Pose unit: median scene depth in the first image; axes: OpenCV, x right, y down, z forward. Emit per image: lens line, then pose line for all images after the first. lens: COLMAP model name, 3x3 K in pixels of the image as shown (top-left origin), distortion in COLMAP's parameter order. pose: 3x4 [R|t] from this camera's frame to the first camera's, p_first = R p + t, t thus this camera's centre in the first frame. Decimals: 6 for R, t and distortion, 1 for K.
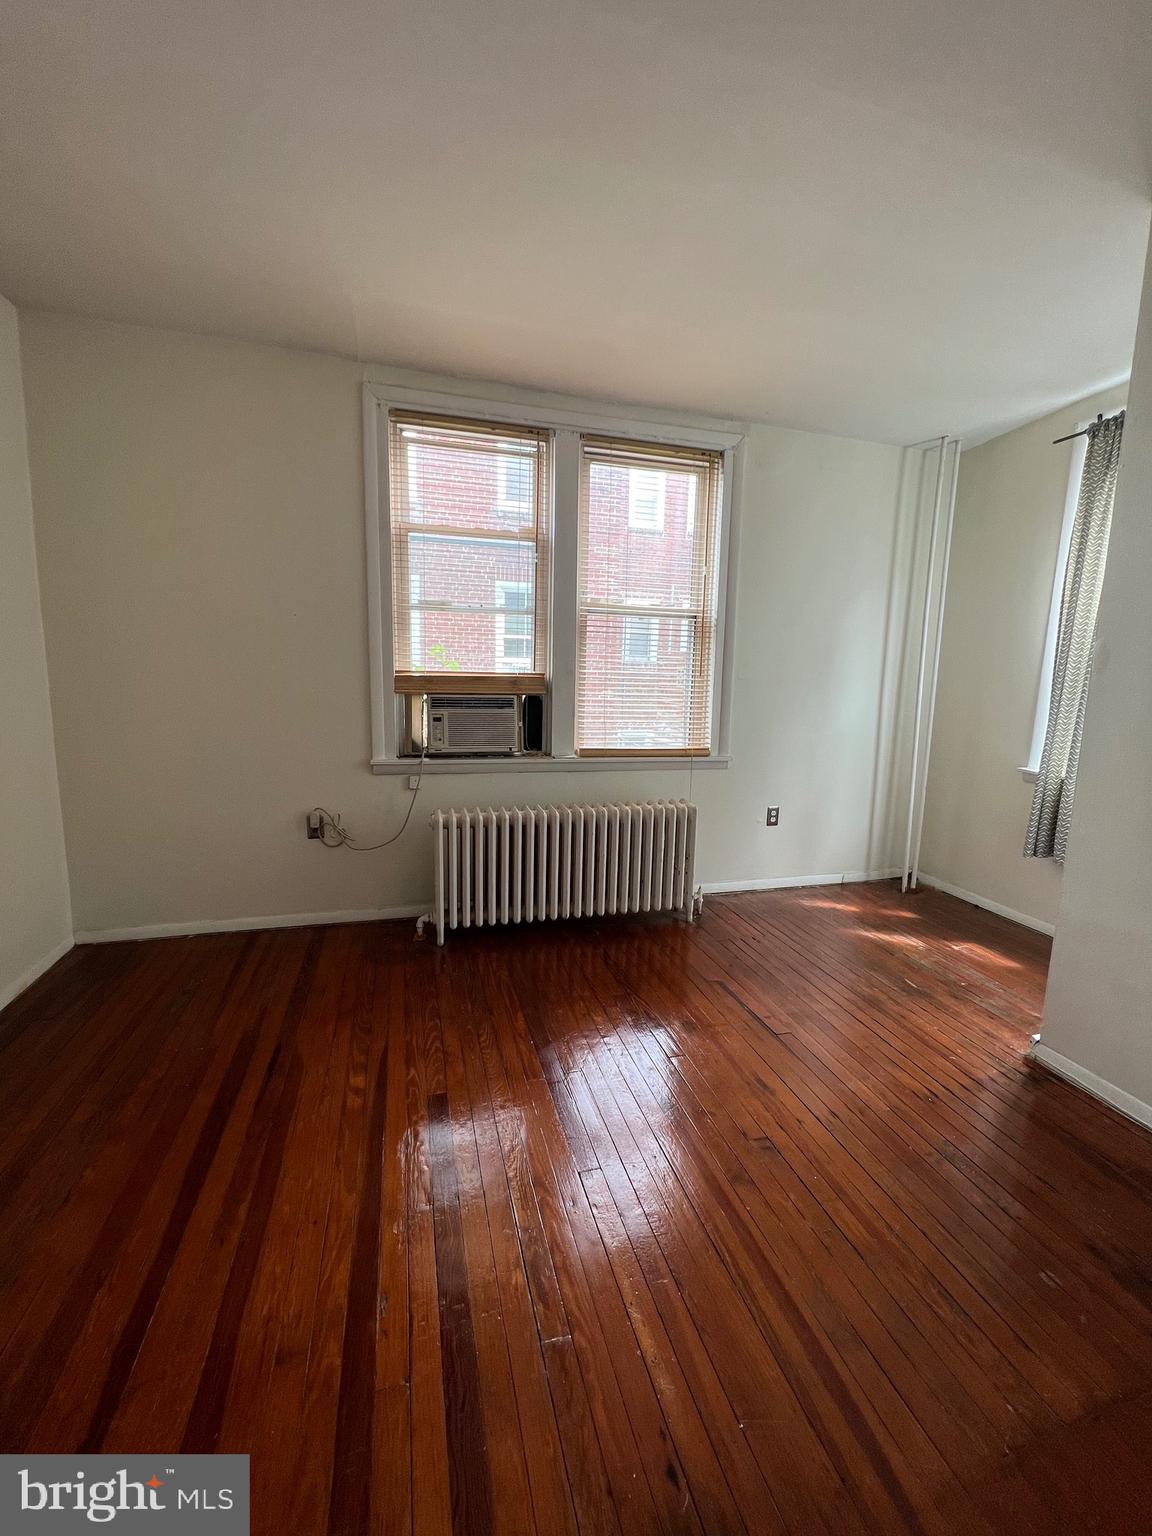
lens RADIAL K [[616.8, 0, 575.0], [0, 616.8, 764.8], [0, 0, 1]] dist [-0.001512, -0.000361]
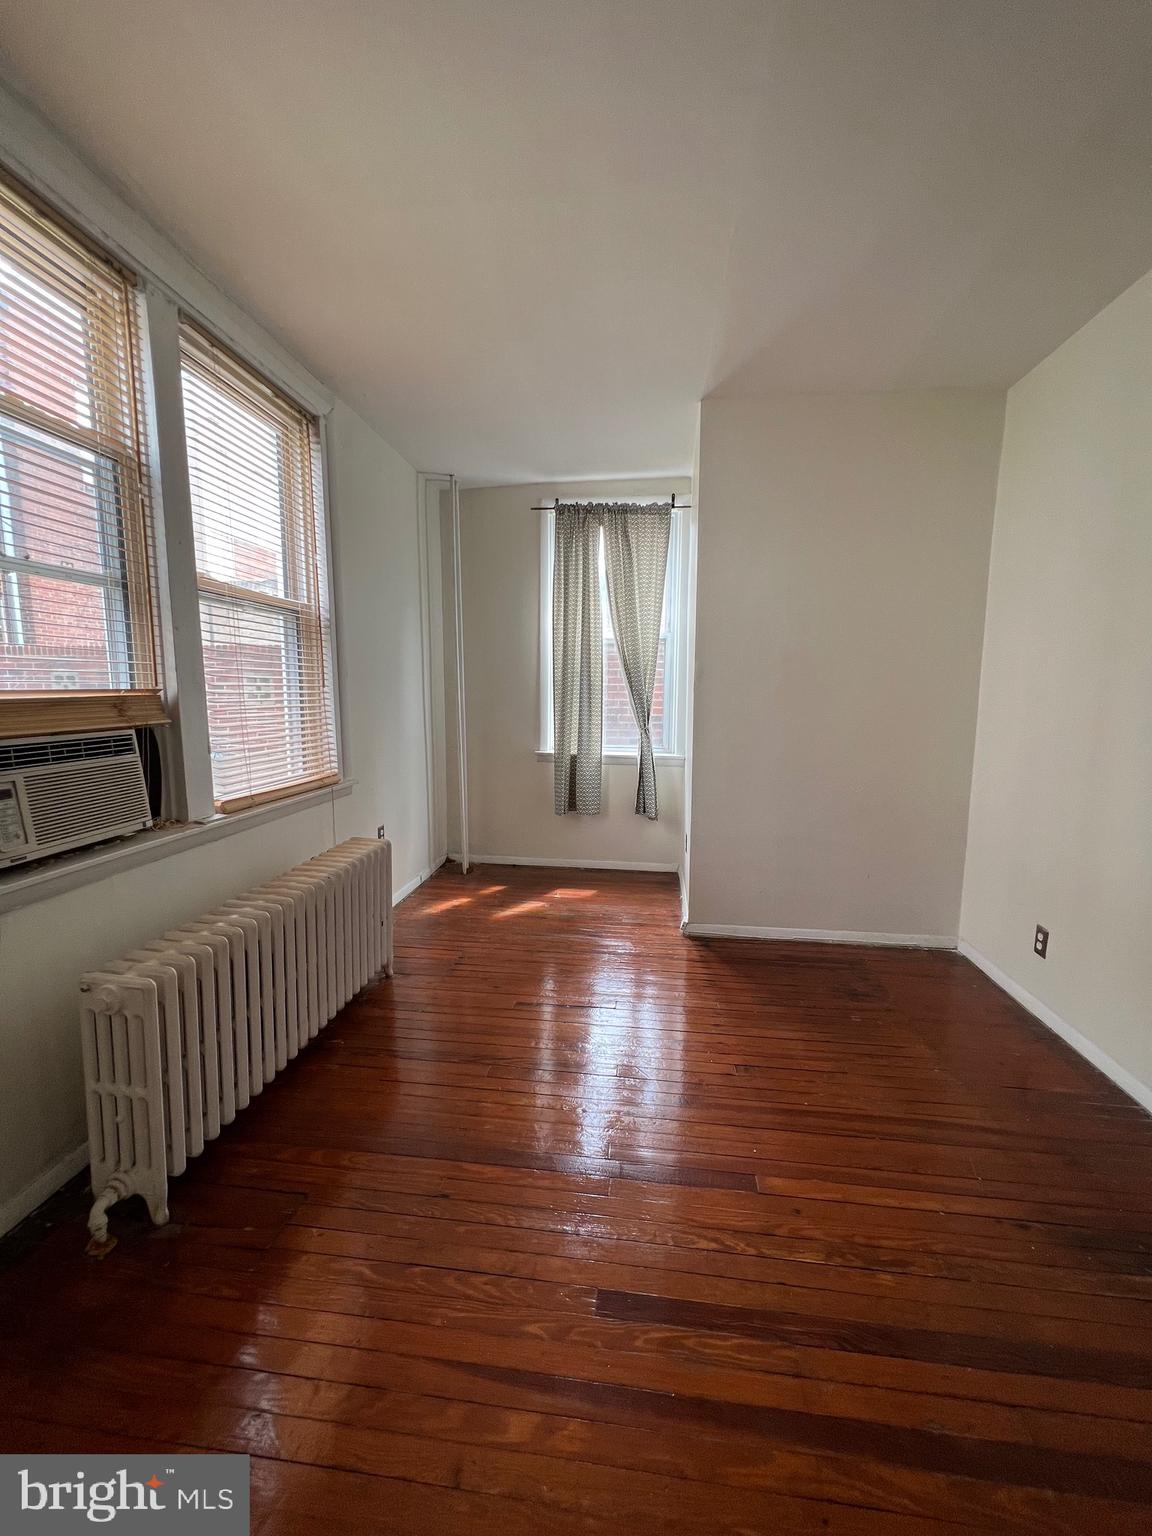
lens RADIAL K [[616.3, 0, 573.8], [0, 616.3, 765.3], [0, 0, 1]] dist [-0.001138, 0.000437]
pose [[0.379512, -0.137382, 0.914930, -0.467838], [0.139066, 0.986149, 0.090391, -0.075489], [-0.914675, 0.092931, 0.393361, 0.416027]]
